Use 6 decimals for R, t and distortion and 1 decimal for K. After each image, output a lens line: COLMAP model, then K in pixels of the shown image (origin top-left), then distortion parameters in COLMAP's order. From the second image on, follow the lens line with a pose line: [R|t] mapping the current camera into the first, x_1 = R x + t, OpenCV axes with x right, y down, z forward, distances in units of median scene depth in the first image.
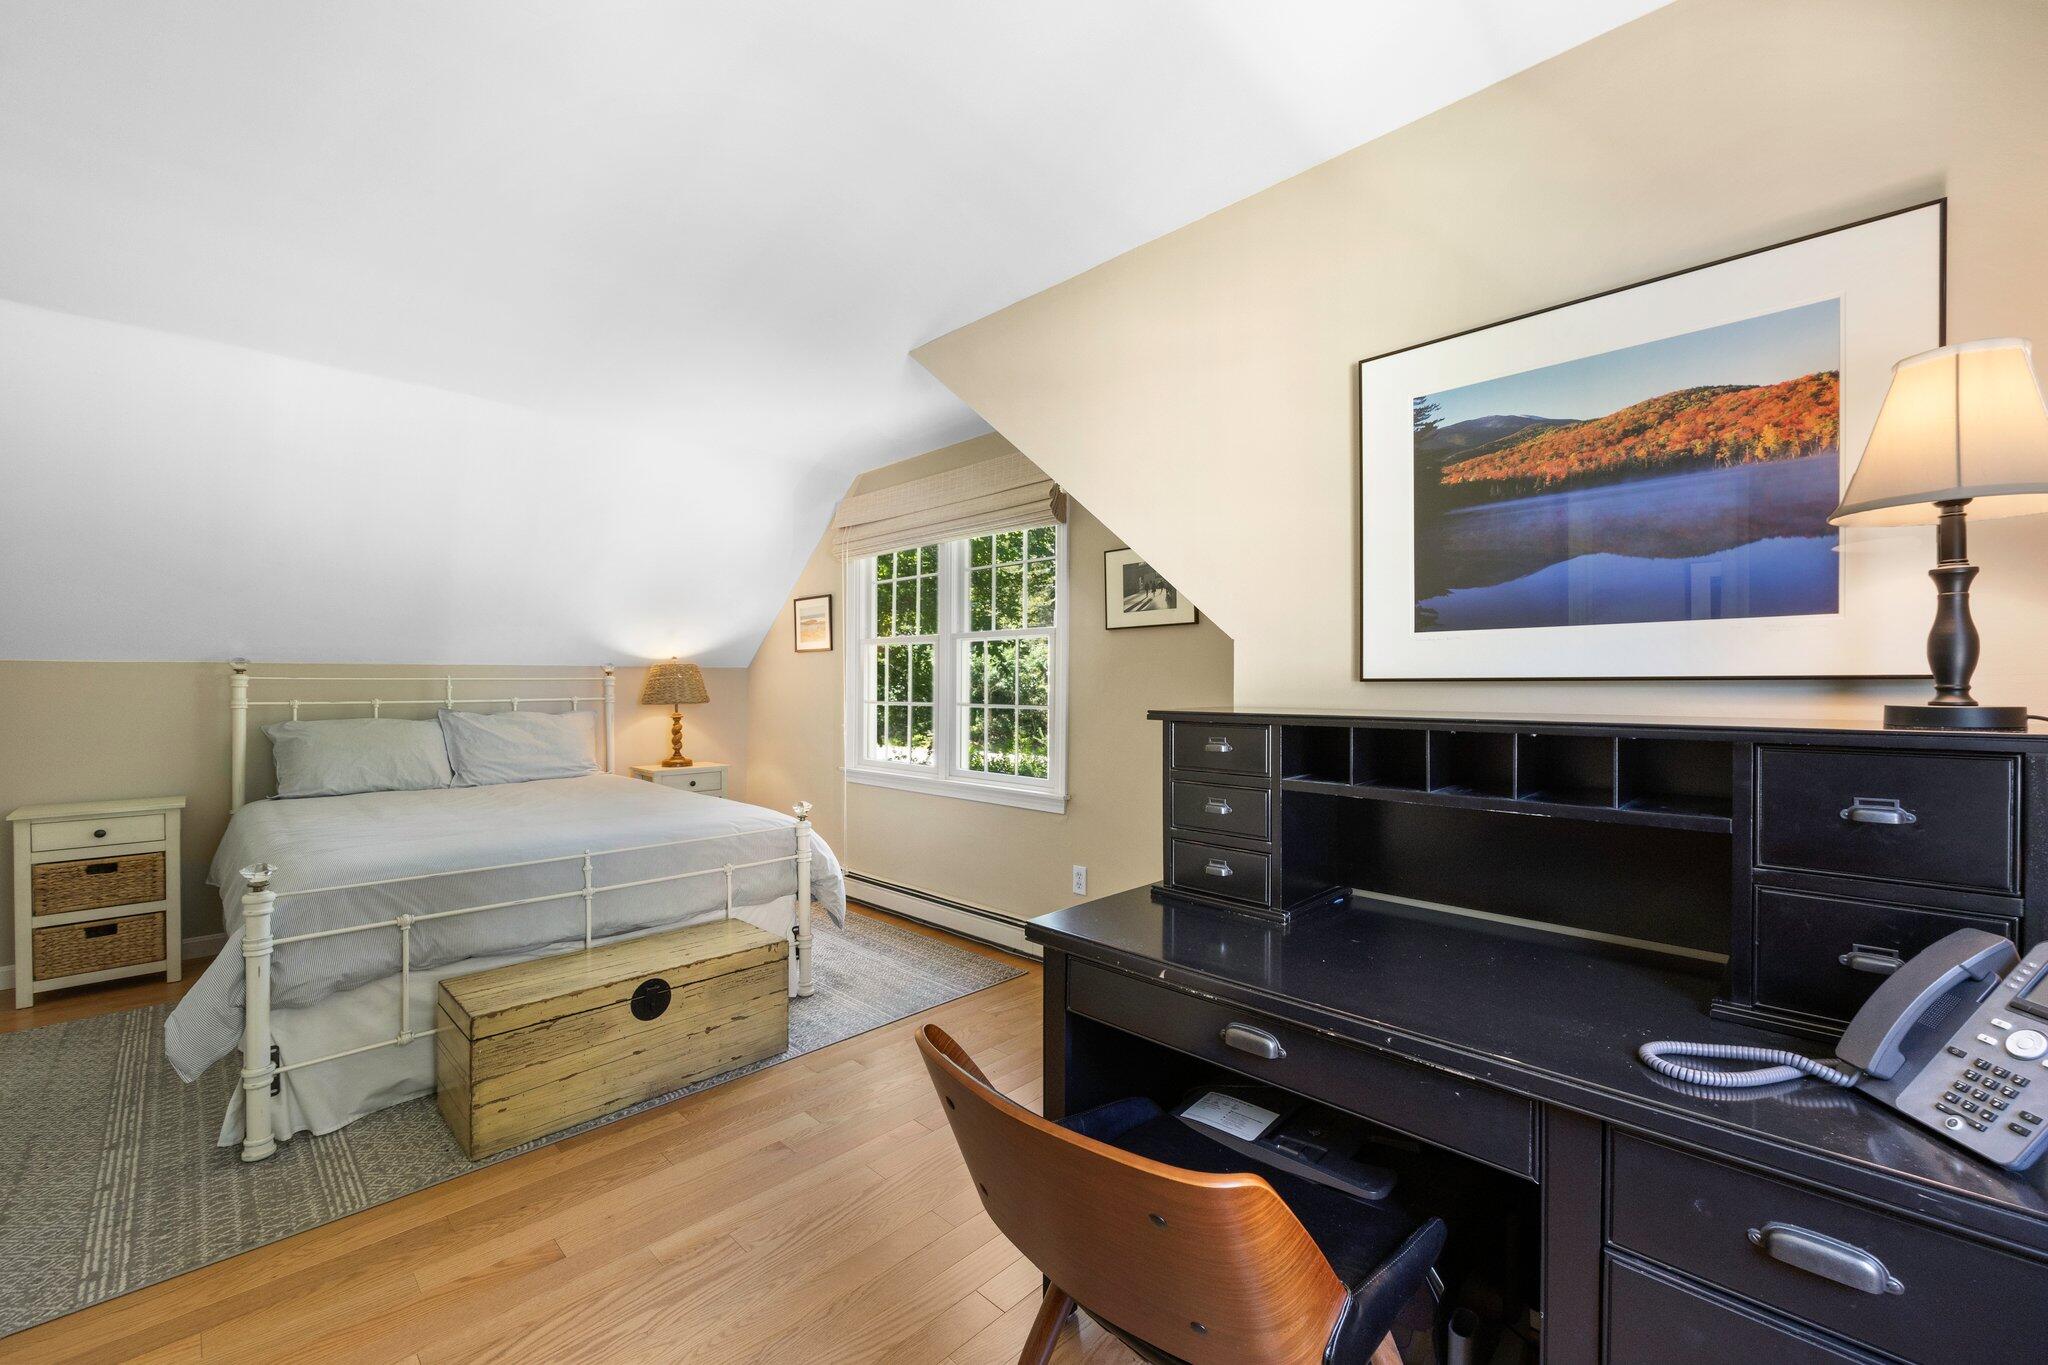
lens RADIAL K [[830.9, 0, 1025.1], [0, 830.9, 689.2], [0, 0, 1]] dist [0.000197, 0.000038]
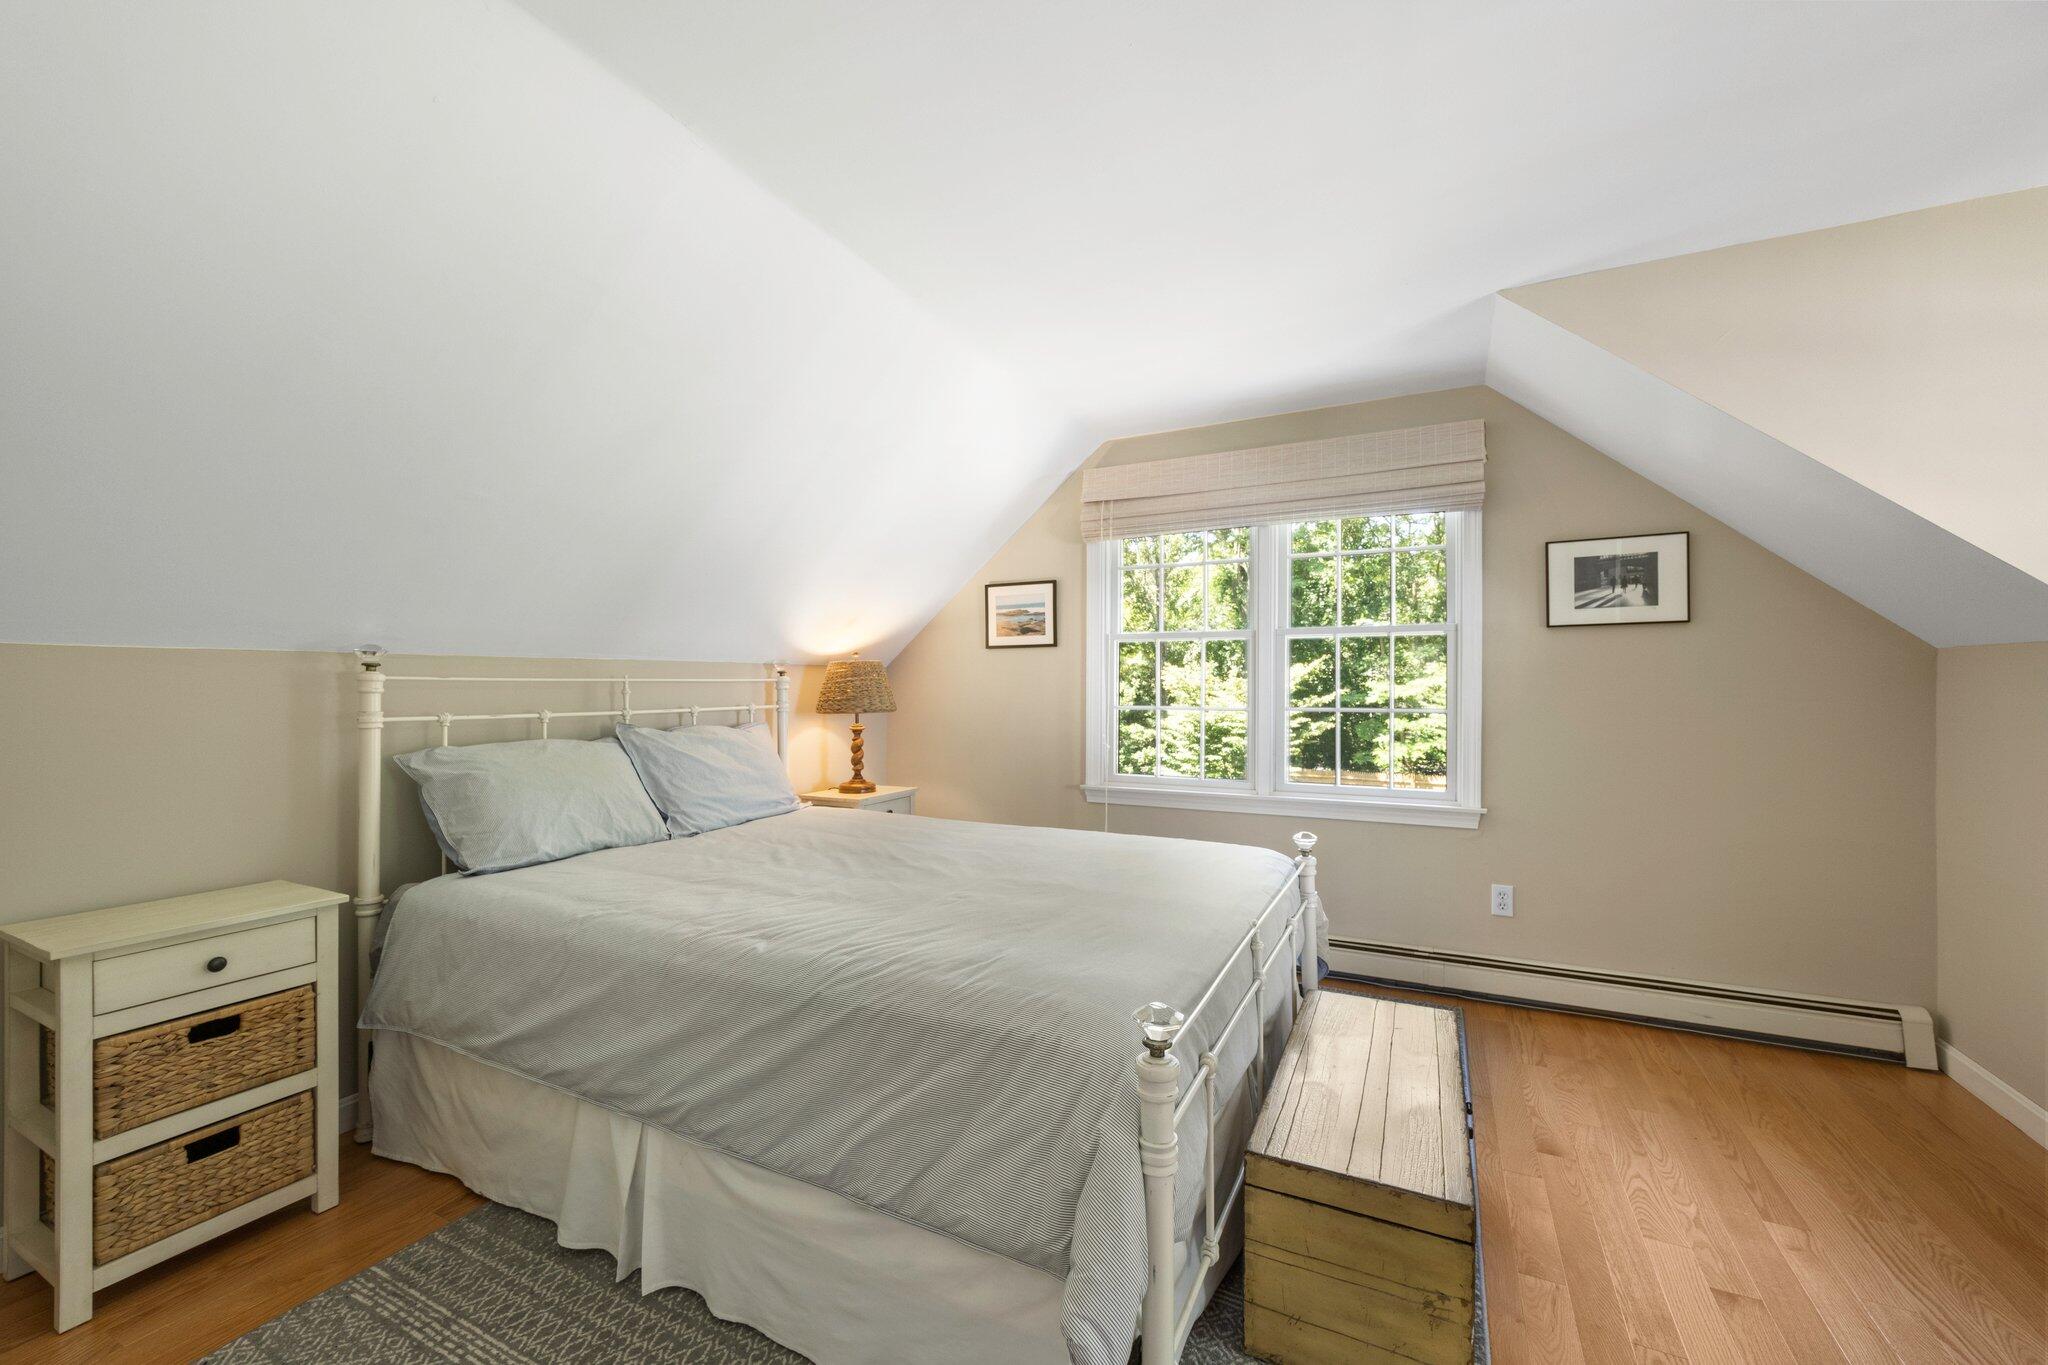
lens RADIAL K [[821.1, 0, 1024.0], [0, 821.1, 682.5], [0, 0, 1]] dist [-0.000545, -0.000009]
pose [[0.951522, 0.000009, 0.307582, -0.677677], [0.003773, 0.999924, -0.011701, -0.001219], [-0.307559, 0.012294, 0.951450, 0.285617]]
